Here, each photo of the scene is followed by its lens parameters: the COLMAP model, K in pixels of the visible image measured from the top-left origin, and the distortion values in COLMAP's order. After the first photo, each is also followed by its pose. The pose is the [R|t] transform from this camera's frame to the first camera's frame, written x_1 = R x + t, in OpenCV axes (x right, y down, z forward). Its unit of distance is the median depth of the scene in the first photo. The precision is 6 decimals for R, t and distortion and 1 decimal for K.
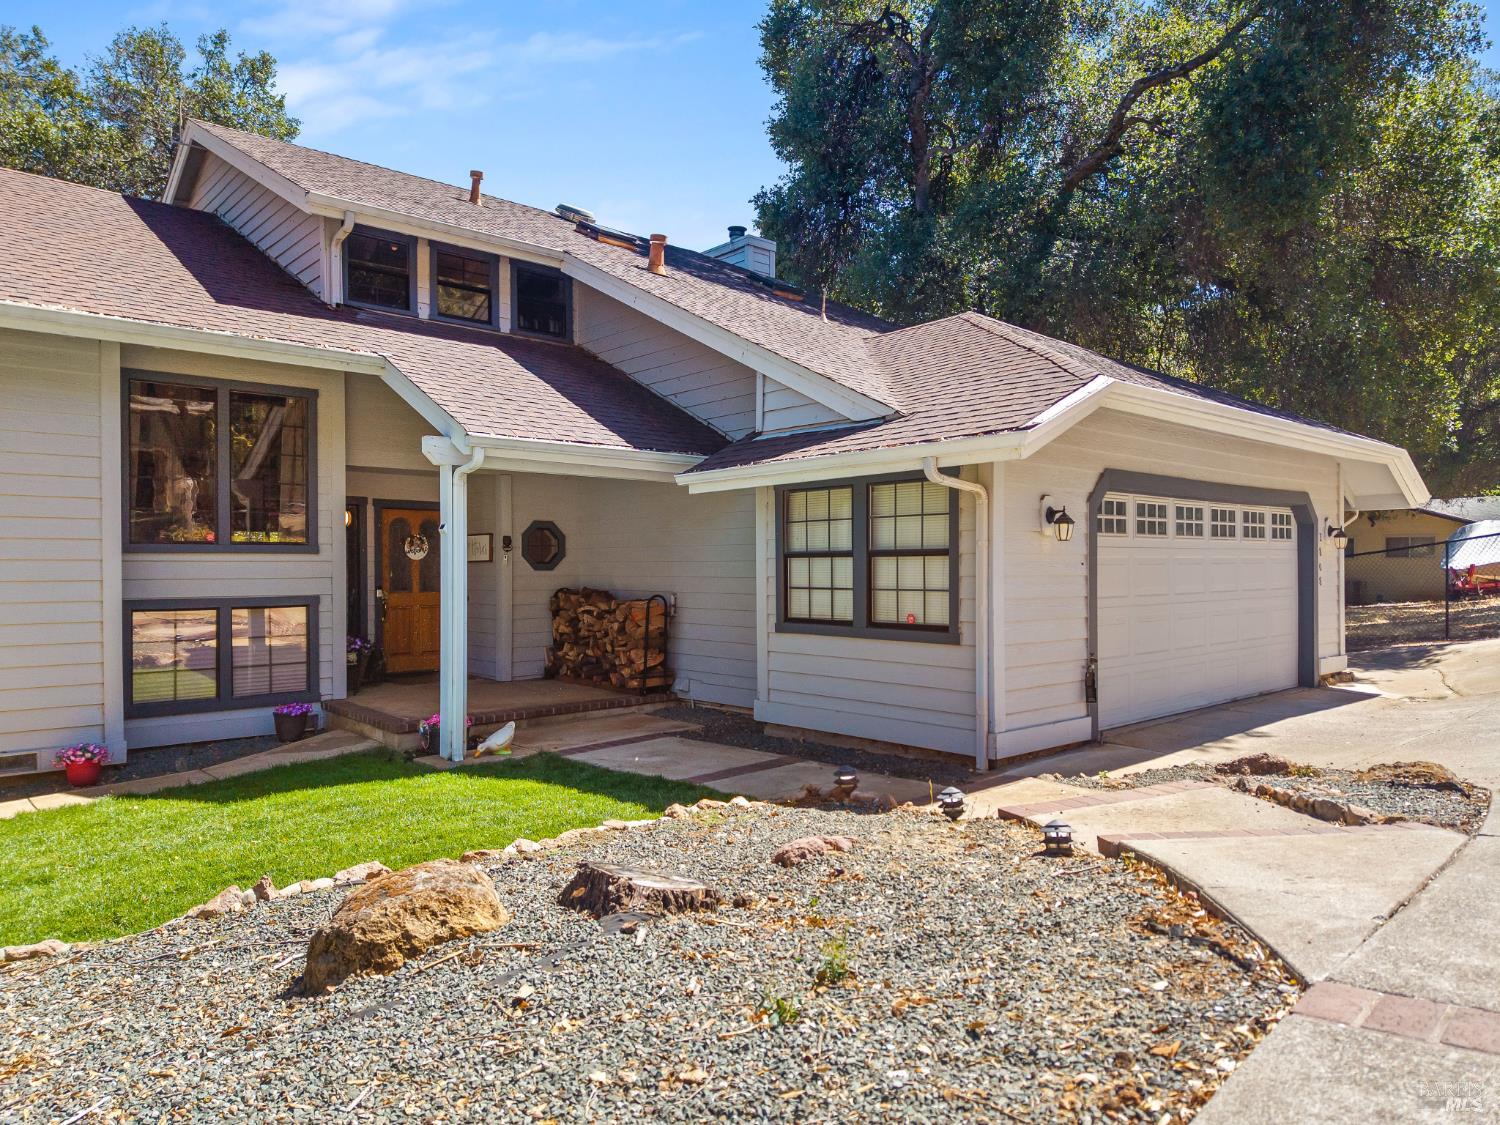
lens RADIAL K [[996.5, 0, 714.0], [0, 996.5, 586.0], [0, 0, 1]] dist [0.016003, -0.016283]
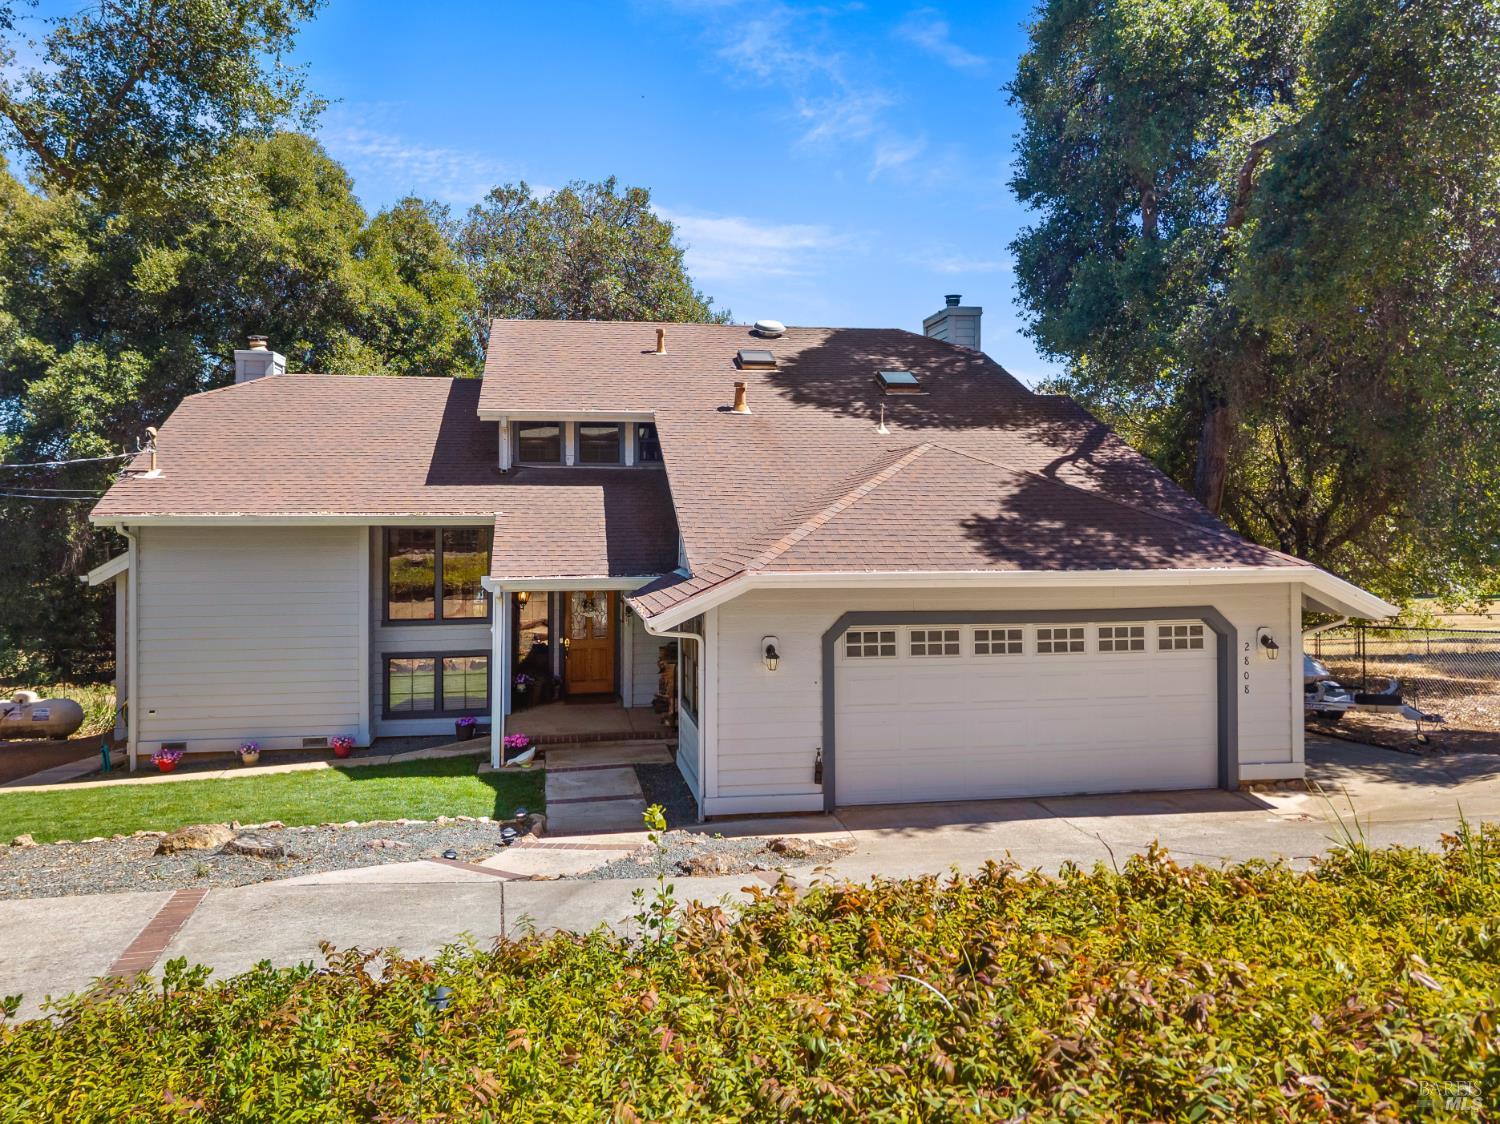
lens RADIAL K [[1086.4, 0, 697.9], [0, 1086.4, 486.1], [0, 0, 1]] dist [0.020248, -0.011472]
pose [[0.838824, -0.015940, -0.544169, 0.932211], [-0.006523, 0.999205, -0.039323, -0.207285], [0.544364, 0.036535, 0.838053, -0.334404]]
